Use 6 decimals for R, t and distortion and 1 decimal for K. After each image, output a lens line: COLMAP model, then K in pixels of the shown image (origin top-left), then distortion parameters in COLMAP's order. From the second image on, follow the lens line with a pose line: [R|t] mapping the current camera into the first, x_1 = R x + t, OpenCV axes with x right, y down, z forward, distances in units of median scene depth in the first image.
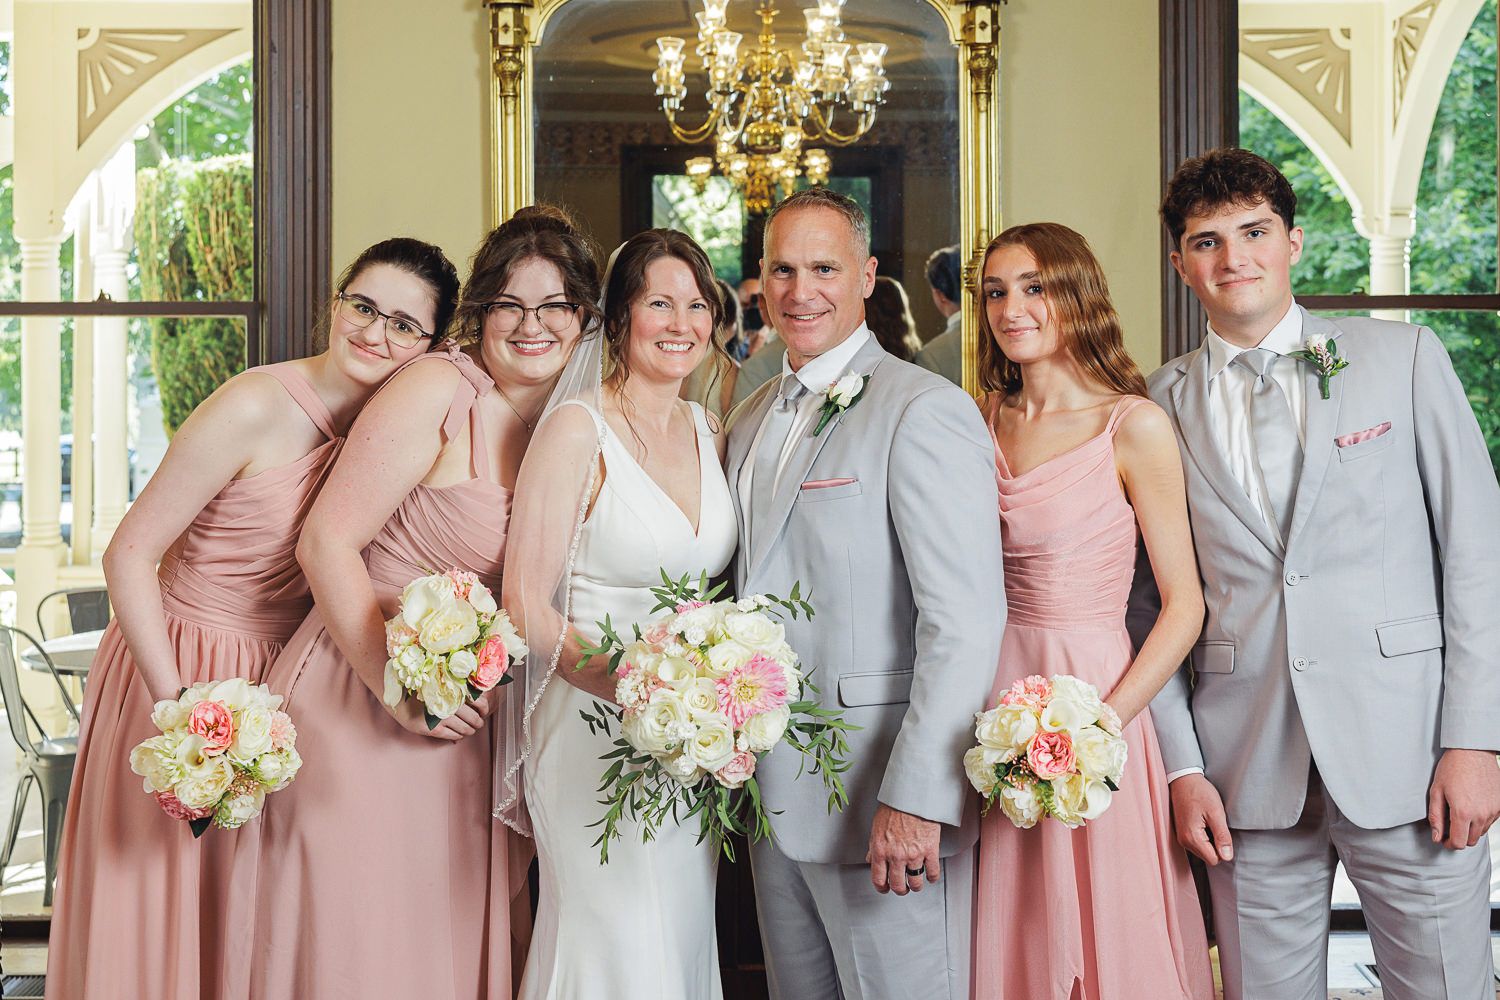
lens RADIAL K [[1606.3, 0, 803.7], [0, 1606.3, 362.0], [0, 0, 1]] dist [-0.034393, 0.000000]
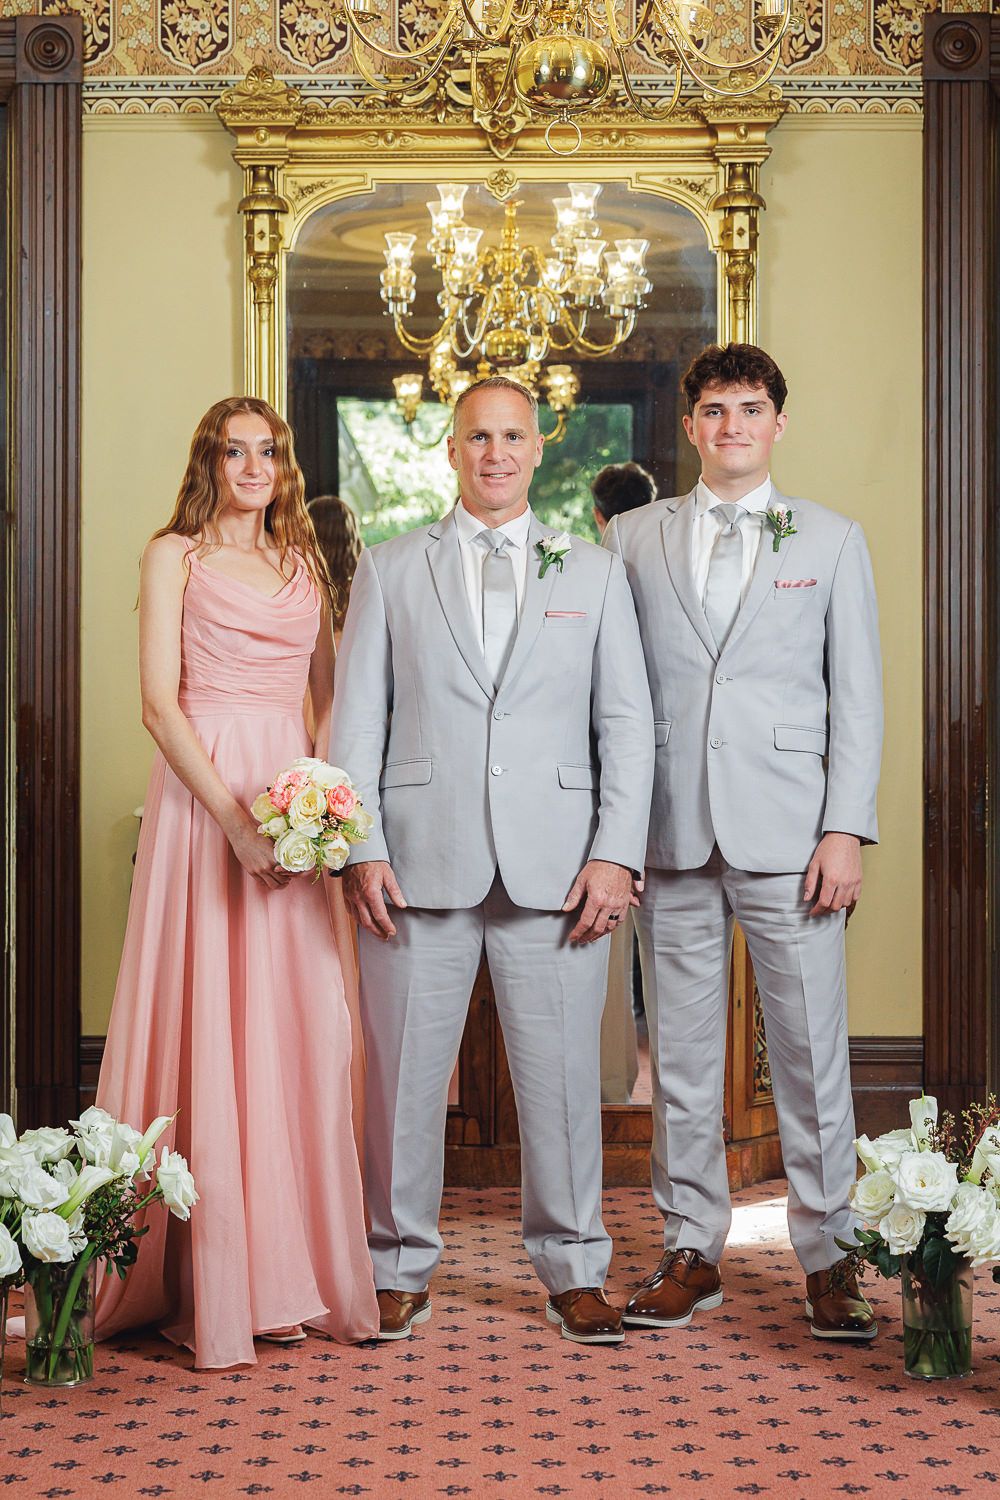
lens RADIAL K [[2527.9, 0, 472.7], [0, 2527.9, 738.0], [0, 0, 1]] dist [-0.043758, 0.000000]
pose [[0.999735, 0.004214, -0.022611, -0.011159], [-0.003941, 0.999919, 0.012113, 0.055006], [0.022660, -0.012020, 0.999671, -0.367240]]
